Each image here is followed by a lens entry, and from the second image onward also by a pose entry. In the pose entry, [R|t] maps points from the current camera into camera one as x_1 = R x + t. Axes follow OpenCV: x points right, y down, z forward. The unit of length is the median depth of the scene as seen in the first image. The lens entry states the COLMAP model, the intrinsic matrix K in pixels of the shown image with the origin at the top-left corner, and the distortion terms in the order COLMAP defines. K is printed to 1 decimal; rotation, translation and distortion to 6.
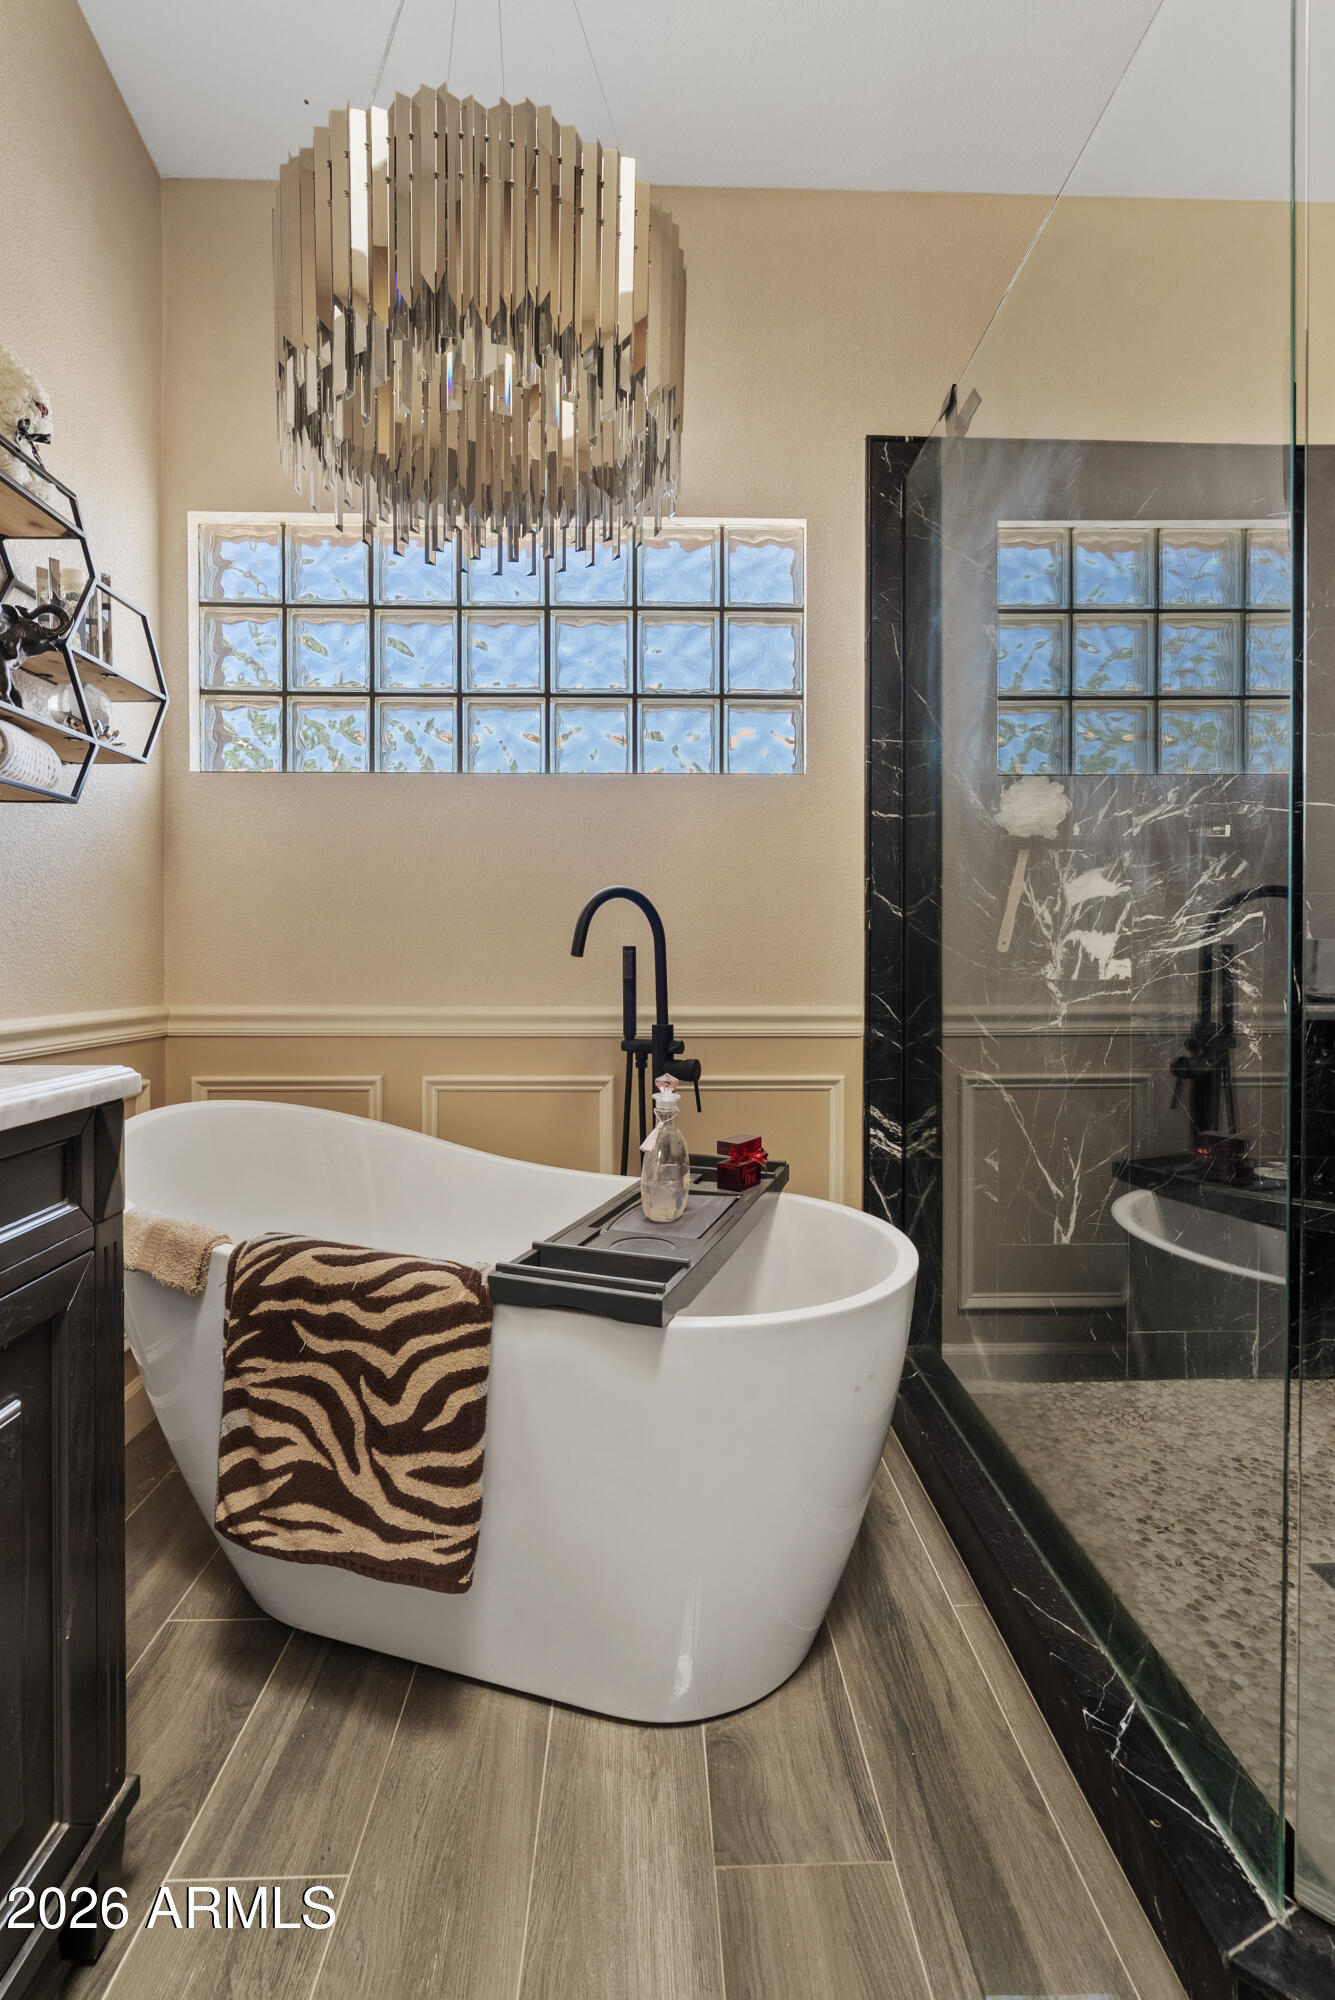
lens RADIAL K [[906.8, 0, 675.3], [0, 906.8, 953.3], [0, 0, 1]] dist [-0.007934, 0.002392]
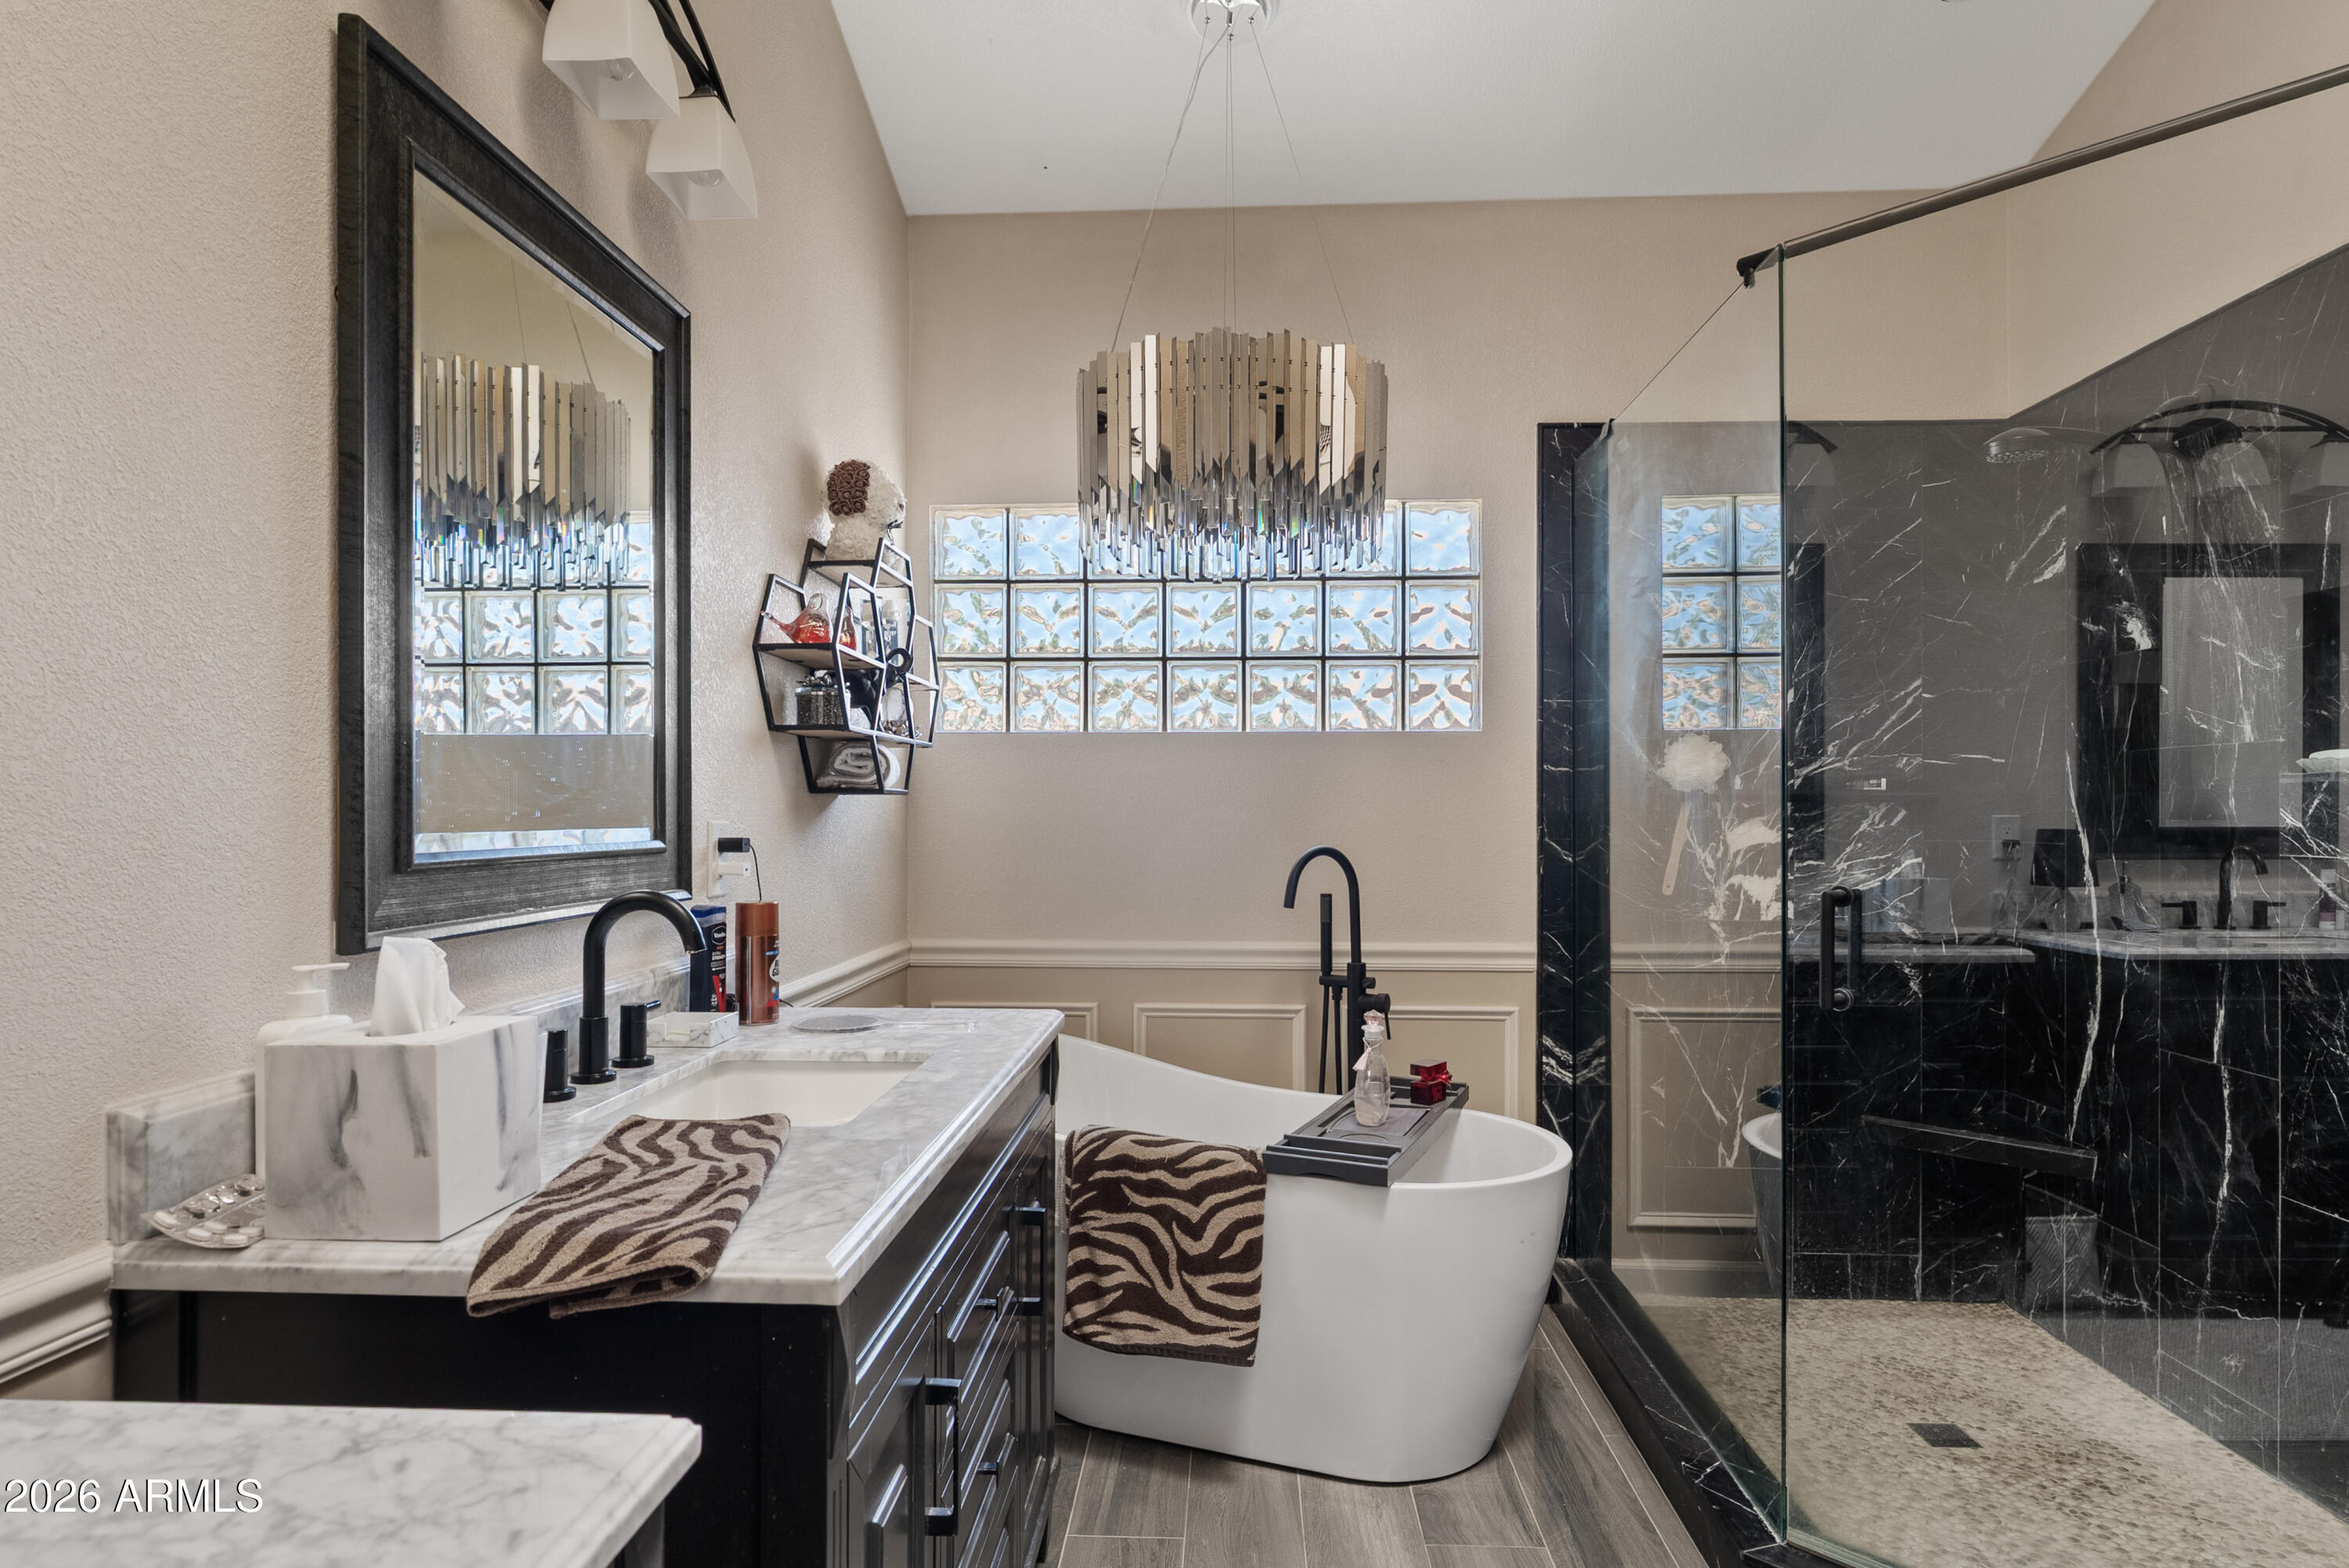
lens RADIAL K [[1361.6, 0, 1170.0], [0, 1361.6, 788.5], [0, 0, 1]] dist [0.014412, 0.001512]
pose [[0.996840, -0.001604, -0.079425, -0.122741], [0.001582, 0.999999, -0.000334, -0.156690], [0.079425, 0.000207, 0.996841, -0.815985]]
